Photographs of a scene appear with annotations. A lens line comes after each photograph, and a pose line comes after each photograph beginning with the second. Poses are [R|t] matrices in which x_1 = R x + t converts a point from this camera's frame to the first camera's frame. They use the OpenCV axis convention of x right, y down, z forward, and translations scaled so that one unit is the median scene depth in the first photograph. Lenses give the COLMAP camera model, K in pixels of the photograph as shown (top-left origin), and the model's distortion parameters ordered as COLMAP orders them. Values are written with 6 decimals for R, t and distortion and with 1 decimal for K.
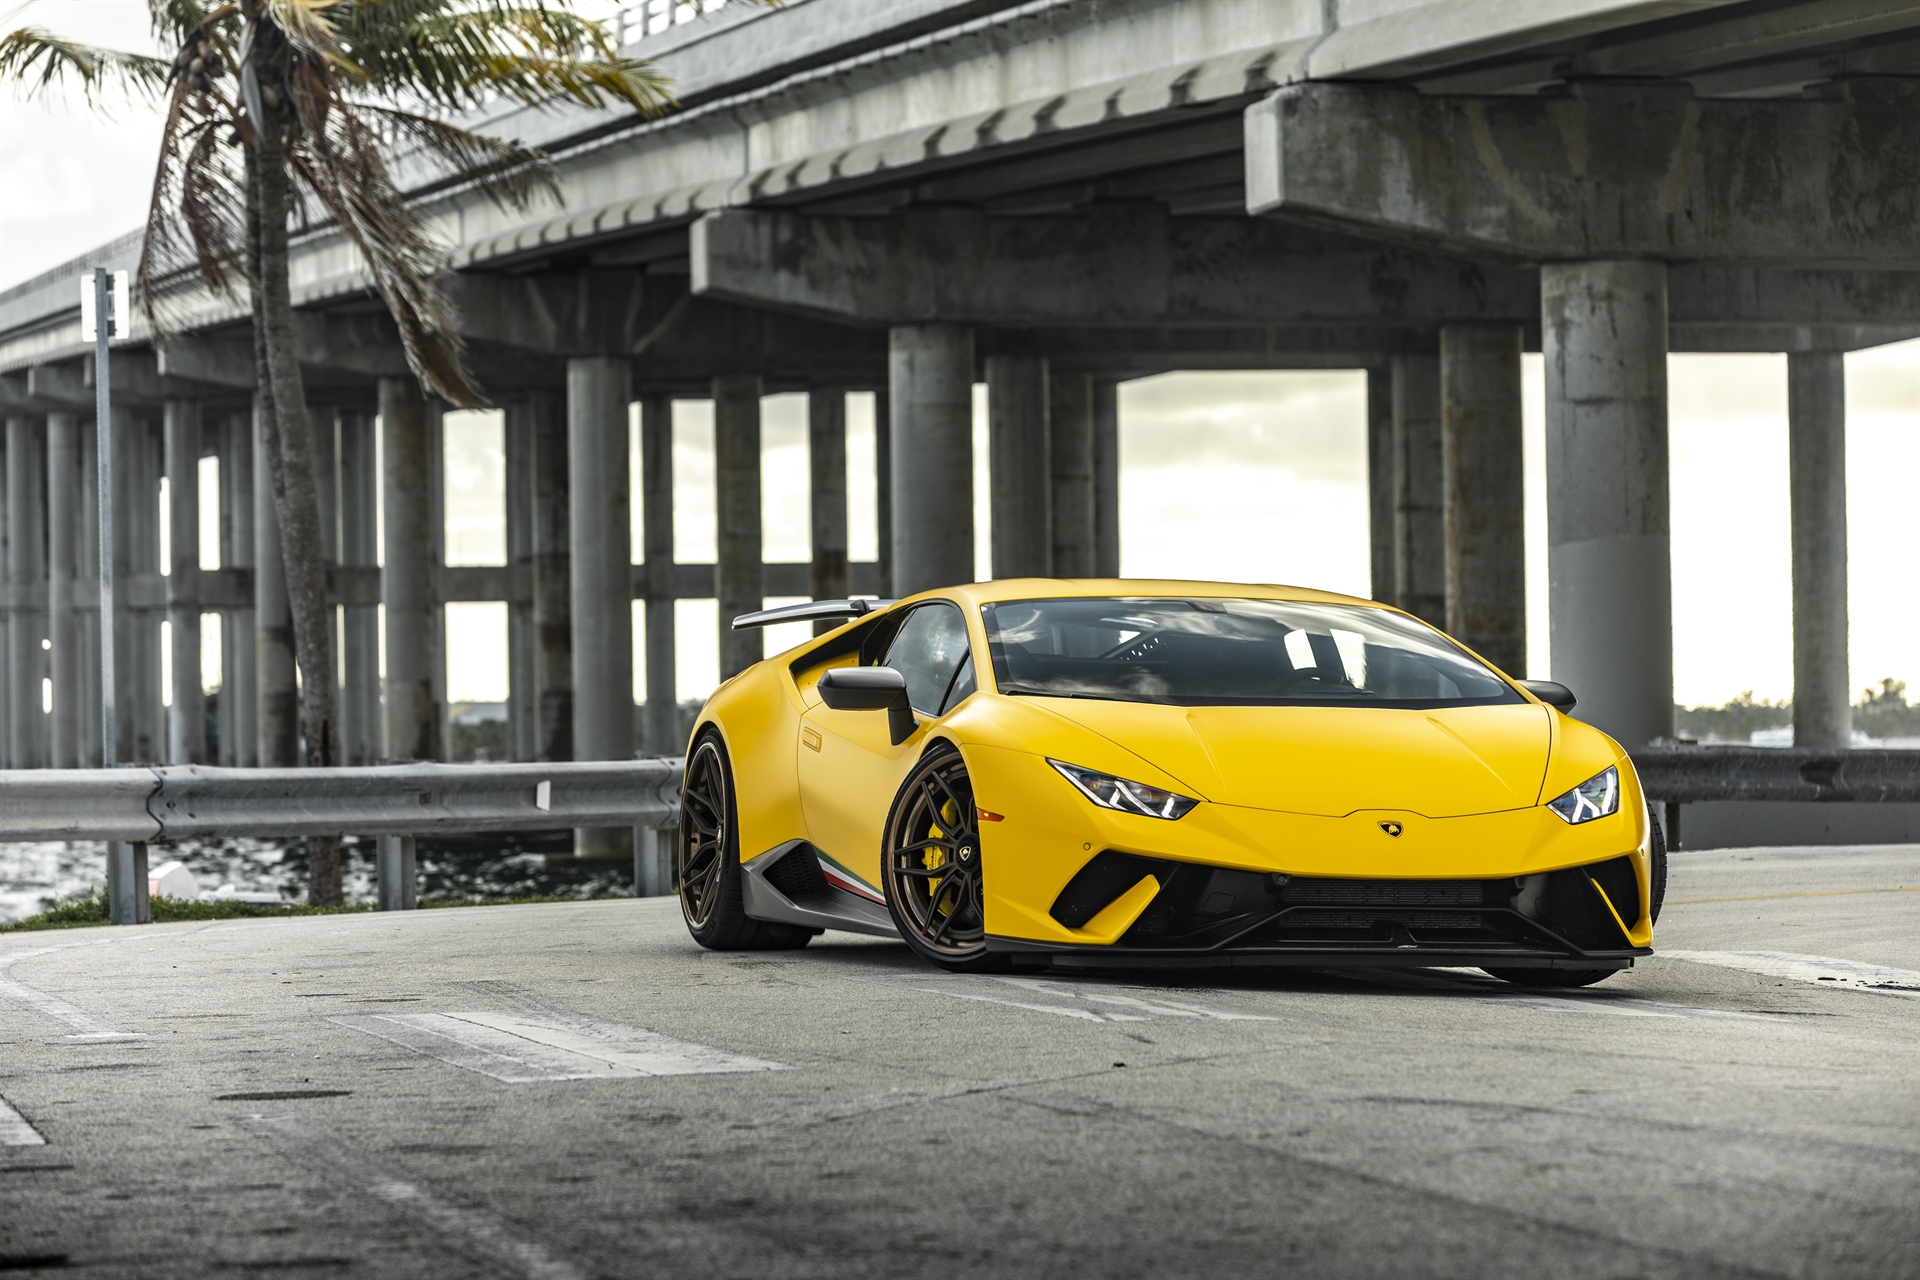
lens RADIAL K [[7645.2, 0, 960.0], [0, 7645.2, 640.0], [0, 0, 1]] dist [-0.583444, 2.050641]
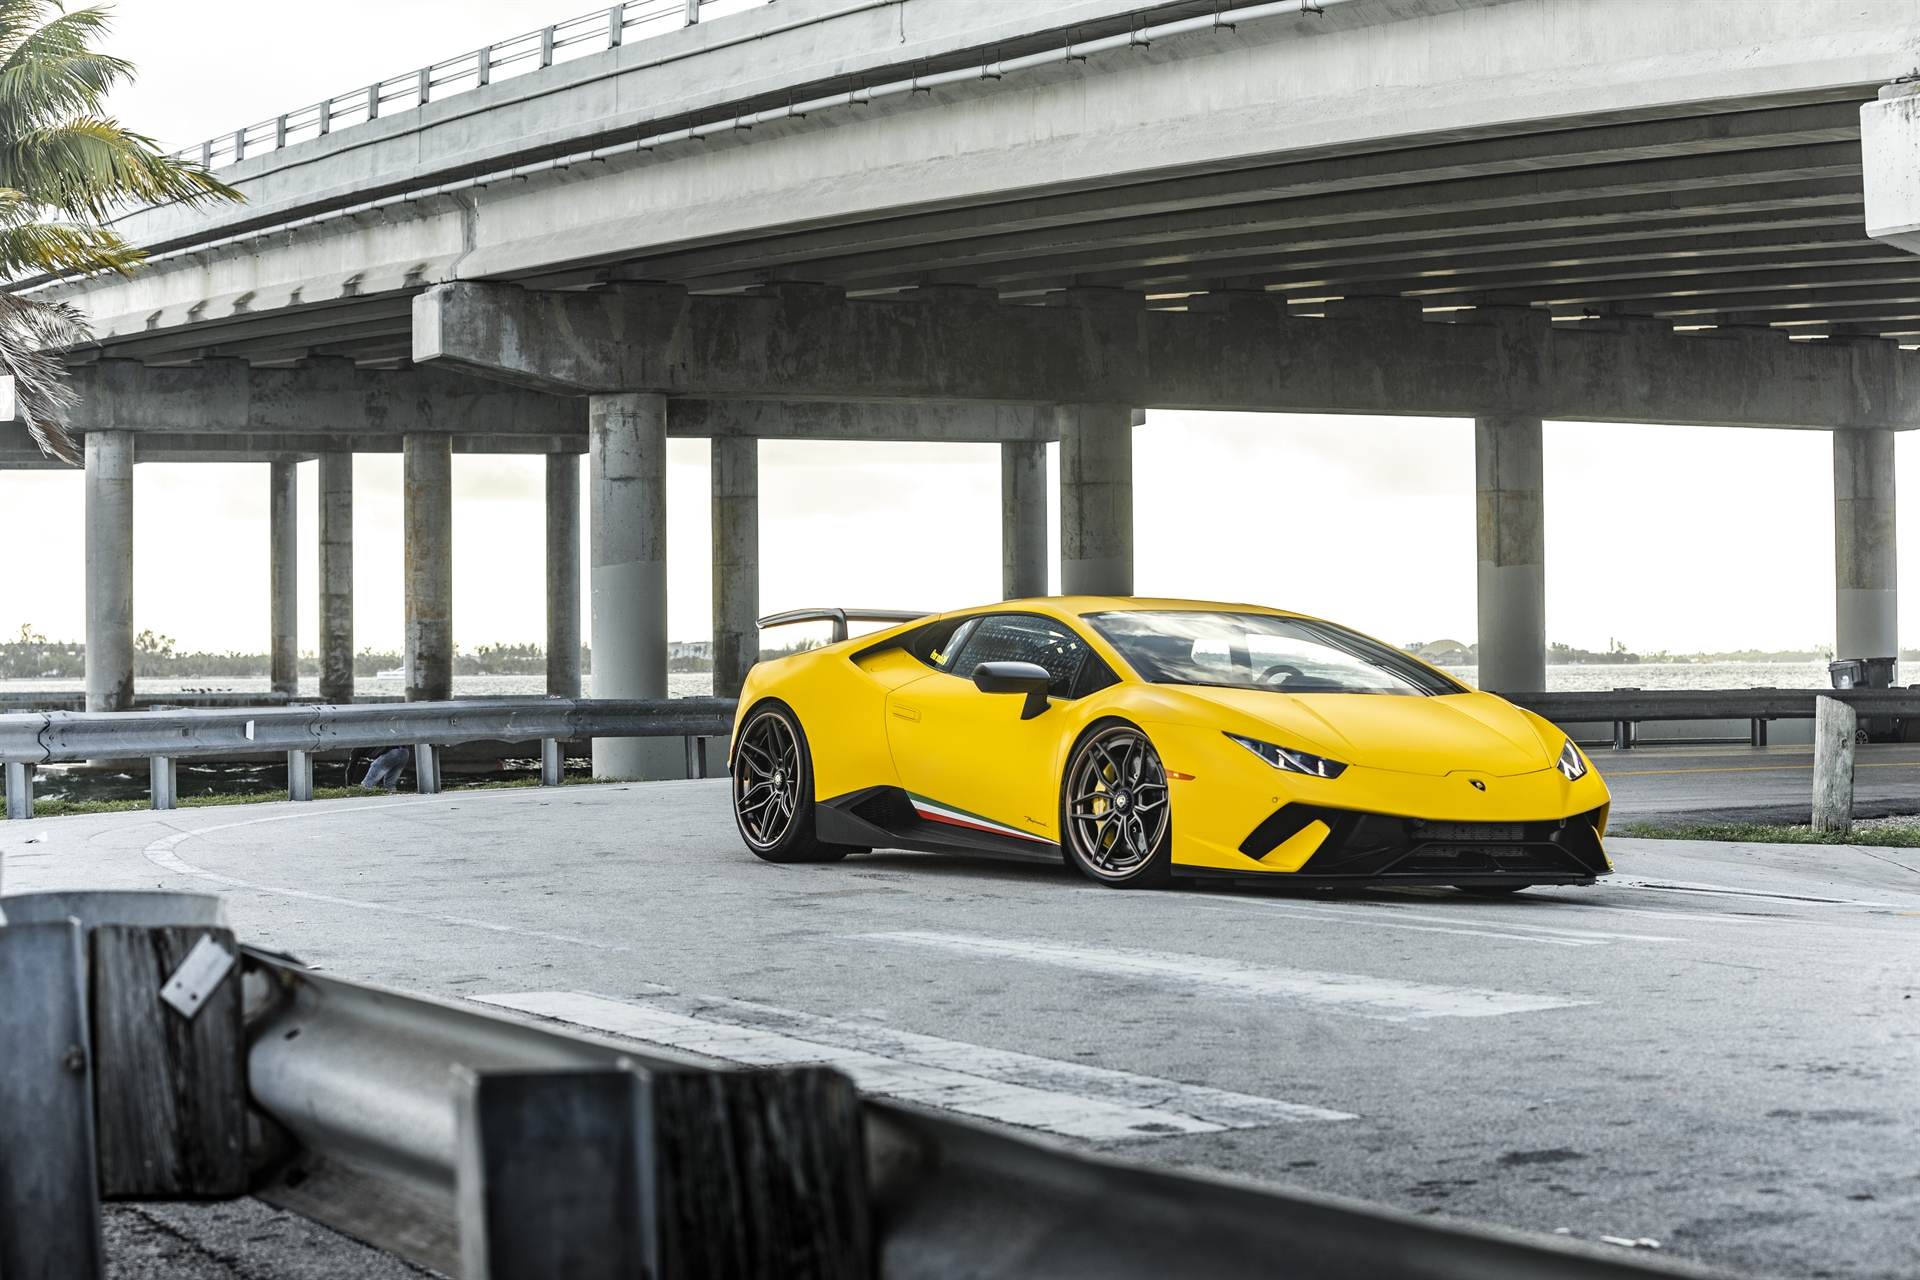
lens RADIAL K [[4277.1, 0, 960.0], [0, 4277.1, 640.0], [0, 0, 1]] dist [-0.566619, 0.072274]
pose [[0.967506, 0.007316, 0.252741, -0.077462], [-0.008612, 0.999955, 0.004021, -0.001200], [-0.252700, -0.006067, 0.967526, 0.098616]]
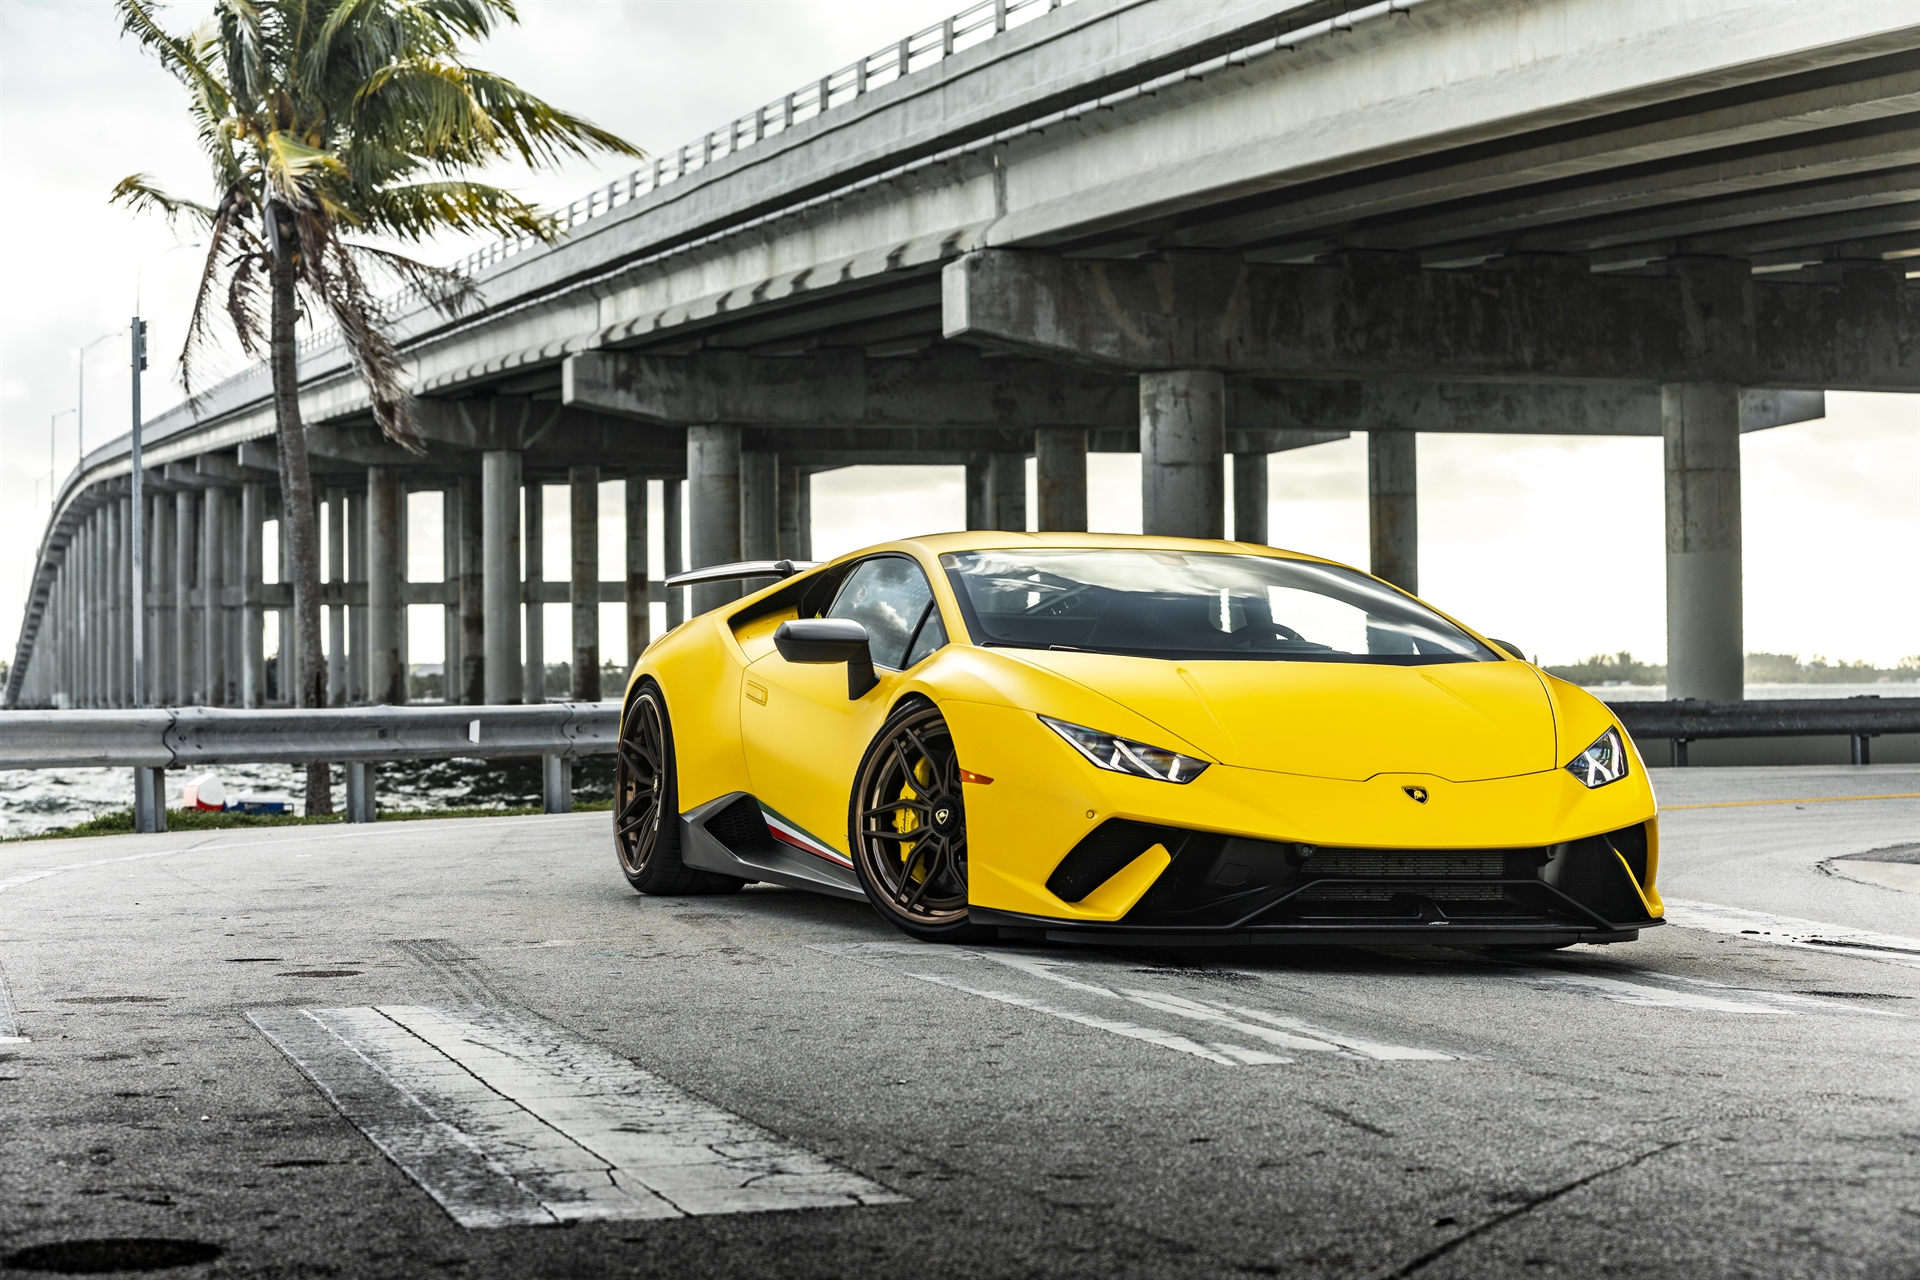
lens RADIAL K [[4277.1, 0, 960.0], [0, 4277.1, 640.0], [0, 0, 1]] dist [-0.566619, 0.072274]
pose [[0.998059, 0.006824, 0.061903, -0.010412], [-0.006934, 0.999975, 0.001553, 0.001957], [-0.061891, -0.001979, 0.998081, 0.168525]]
